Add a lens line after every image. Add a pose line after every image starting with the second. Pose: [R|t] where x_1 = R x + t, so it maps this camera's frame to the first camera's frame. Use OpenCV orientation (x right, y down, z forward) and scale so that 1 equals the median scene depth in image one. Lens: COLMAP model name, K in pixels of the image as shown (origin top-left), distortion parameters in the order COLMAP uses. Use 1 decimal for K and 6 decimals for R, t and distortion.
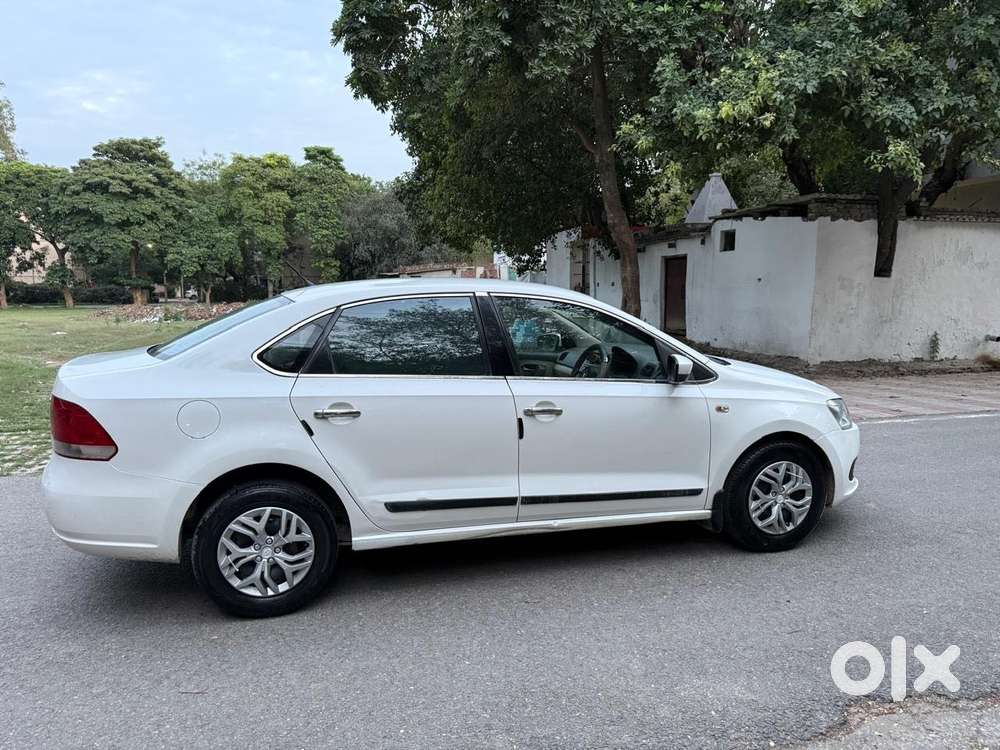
lens RADIAL K [[772.3, 0, 527.6], [0, 772.3, 379.6], [0, 0, 1]] dist [0.044160, -0.062615]
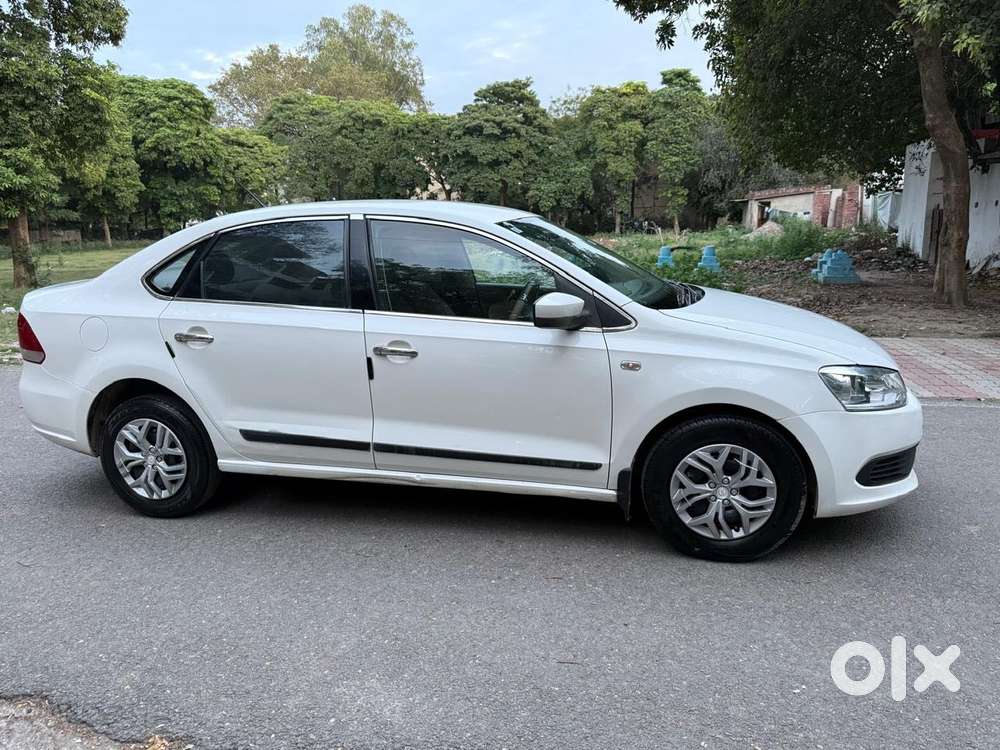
lens RADIAL K [[772.3, 0, 494.1], [0, 772.3, 390.5], [0, 0, 1]] dist [0.044160, -0.062615]
pose [[0.851260, 0.097612, -0.515586, 0.228428], [-0.046016, 0.992647, 0.111956, -0.007338], [0.522723, -0.071579, 0.849492, 0.118369]]
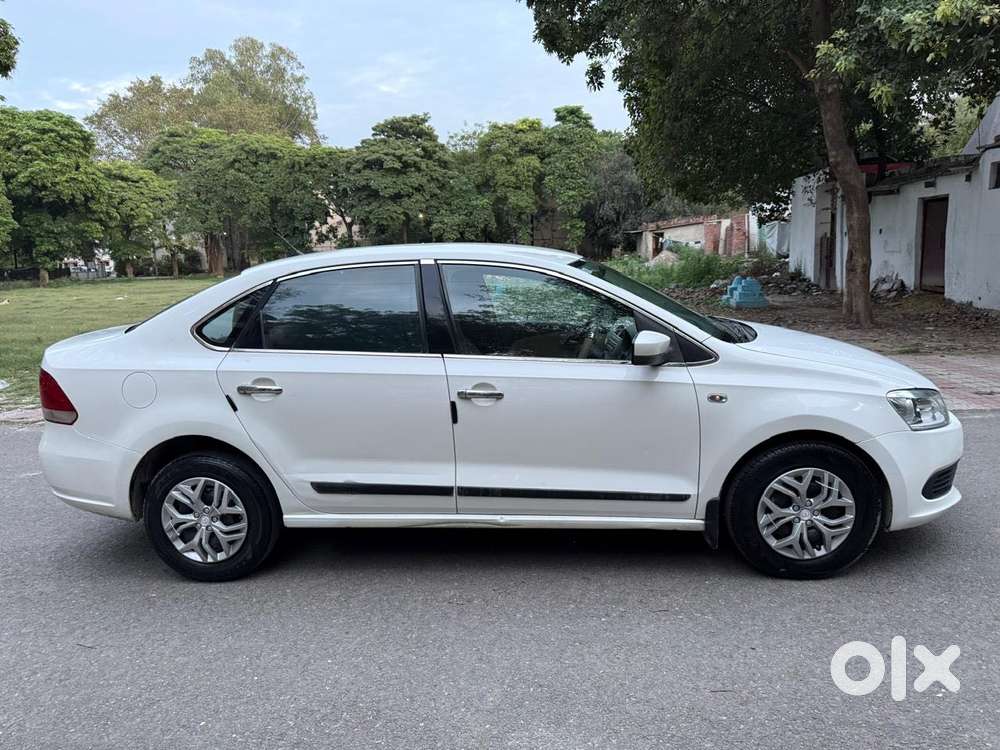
lens RADIAL K [[772.3, 0, 504.7], [0, 772.3, 389.4], [0, 0, 1]] dist [0.044160, -0.062615]
pose [[0.924273, 0.037260, -0.379910, 0.150785], [-0.012194, 0.997599, 0.068173, -0.009869], [0.381538, -0.058377, 0.922508, 0.075701]]
